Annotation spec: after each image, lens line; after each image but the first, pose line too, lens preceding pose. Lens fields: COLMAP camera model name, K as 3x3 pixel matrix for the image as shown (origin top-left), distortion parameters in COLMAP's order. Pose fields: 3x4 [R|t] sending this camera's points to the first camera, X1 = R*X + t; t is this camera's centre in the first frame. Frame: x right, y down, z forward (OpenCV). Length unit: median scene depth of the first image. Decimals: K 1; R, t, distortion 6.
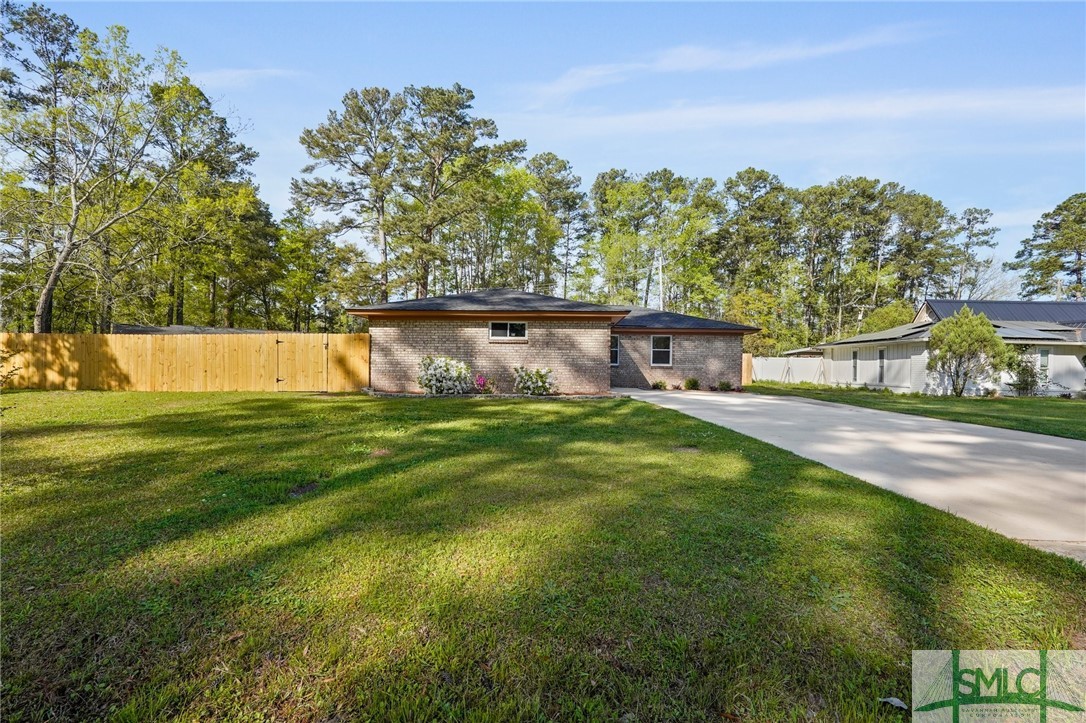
lens RADIAL K [[479.4, 0, 539.6], [0, 479.4, 364.1], [0, 0, 1]] dist [-0.022383, 0.009416]
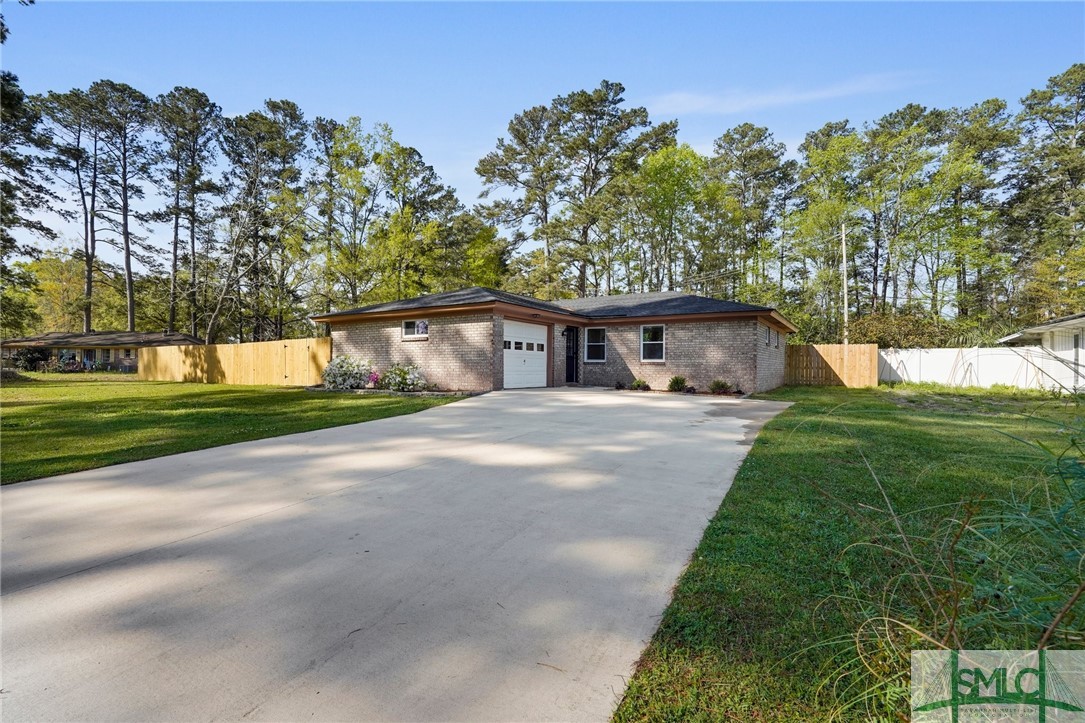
lens RADIAL K [[479.0, 0, 539.1], [0, 479.0, 364.1], [0, 0, 1]] dist [-0.022383, 0.009416]
pose [[0.862278, -0.009317, -0.506349, 0.208352], [0.008304, 0.999956, -0.004259, 0.004092], [0.506367, -0.000532, 0.862318, 0.077742]]
